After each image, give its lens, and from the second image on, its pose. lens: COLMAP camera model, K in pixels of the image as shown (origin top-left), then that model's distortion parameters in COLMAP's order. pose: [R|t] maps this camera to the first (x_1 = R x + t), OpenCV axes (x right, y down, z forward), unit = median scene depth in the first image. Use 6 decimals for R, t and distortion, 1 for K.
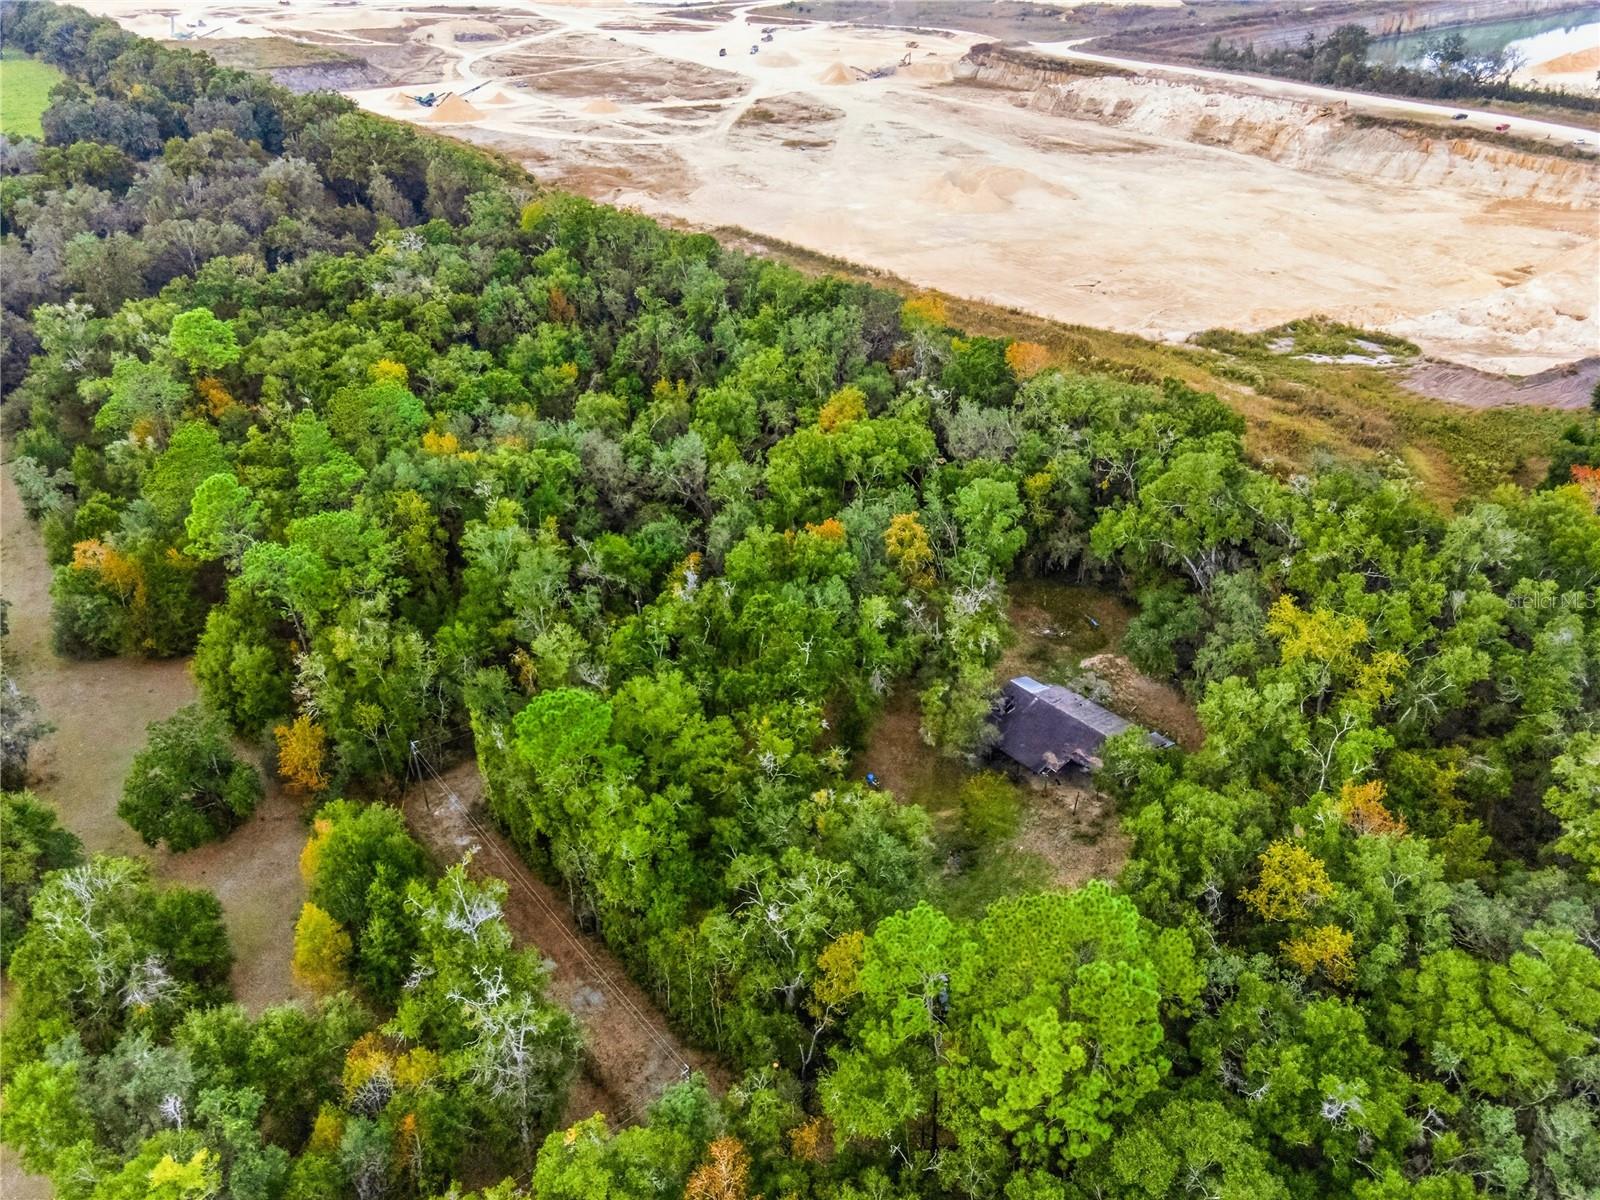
lens RADIAL K [[1210.8, 0, 800.0], [0, 1210.8, 600.0], [0, 0, 1]] dist [0.010716, 0.048619]
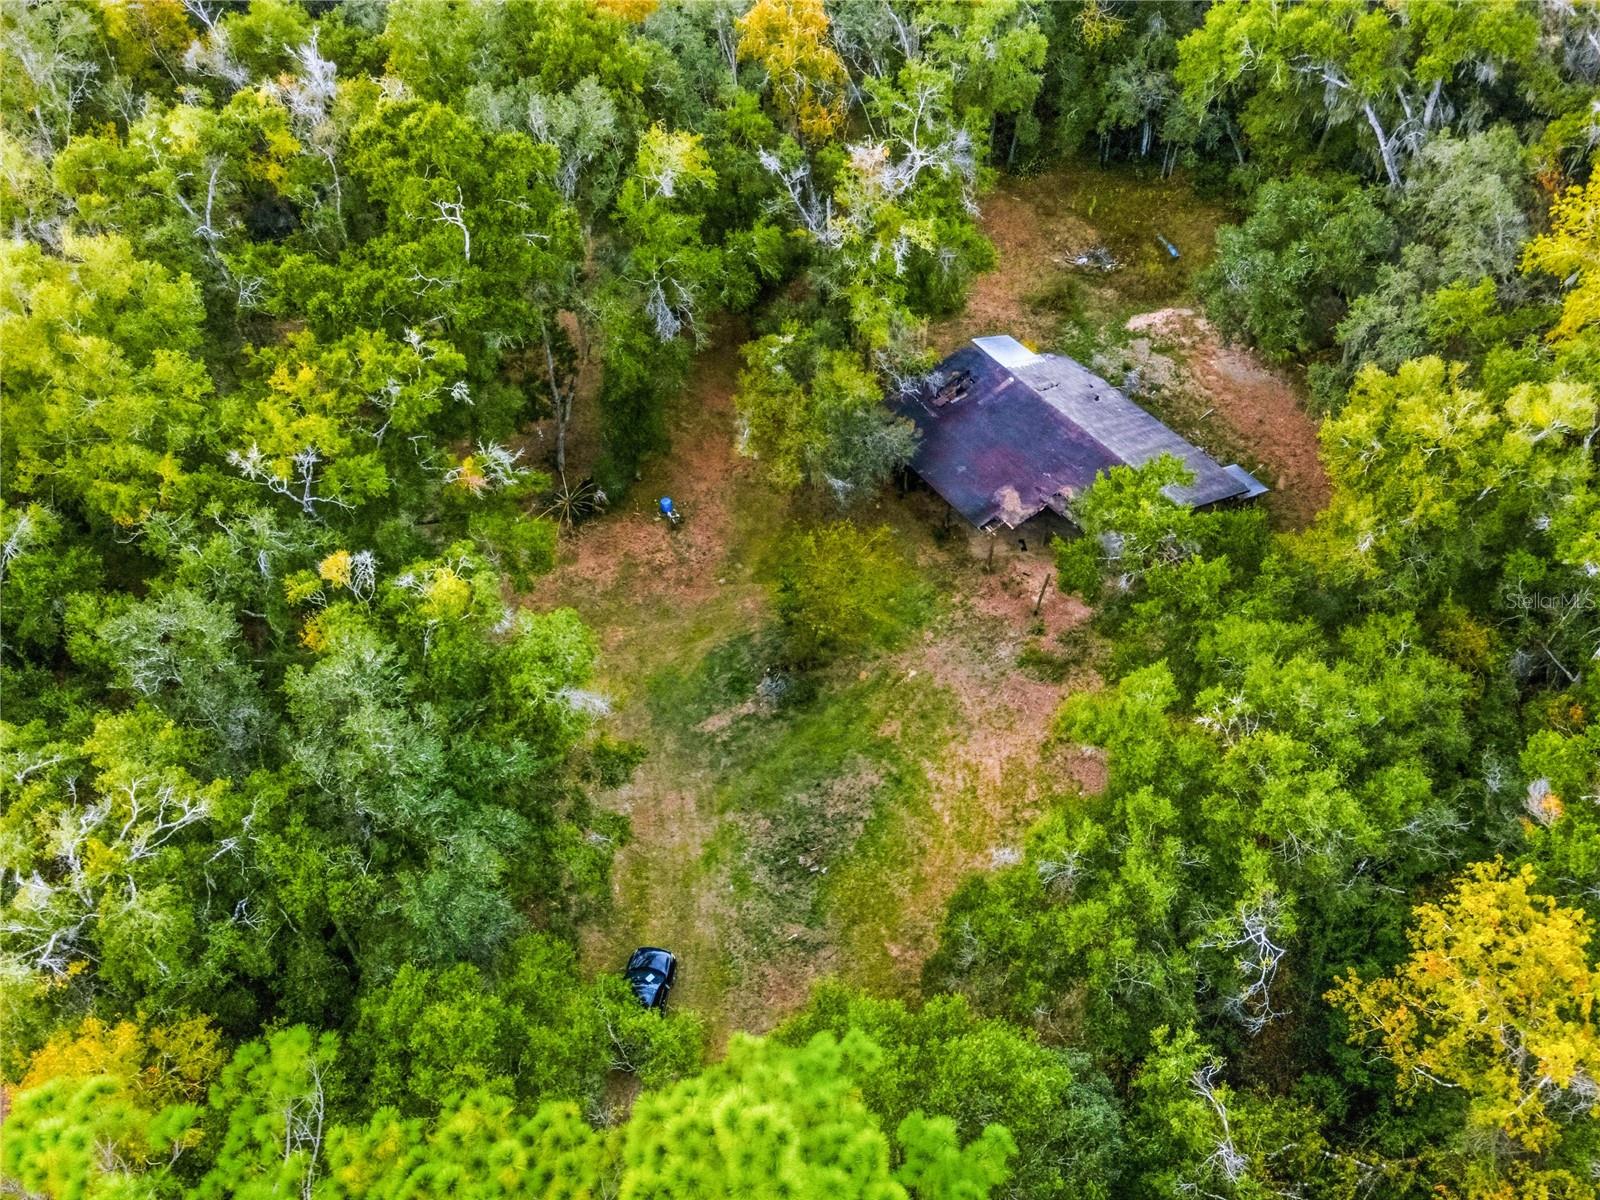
lens RADIAL K [[1217.2, 0, 800.0], [0, 1217.2, 600.0], [0, 0, 1]] dist [0.002760, 0.065235]
pose [[0.991481, 0.099221, -0.084381, 0.152566], [-0.072663, 0.959014, 0.273883, 0.034874], [0.108097, -0.265418, 0.958054, 0.450130]]
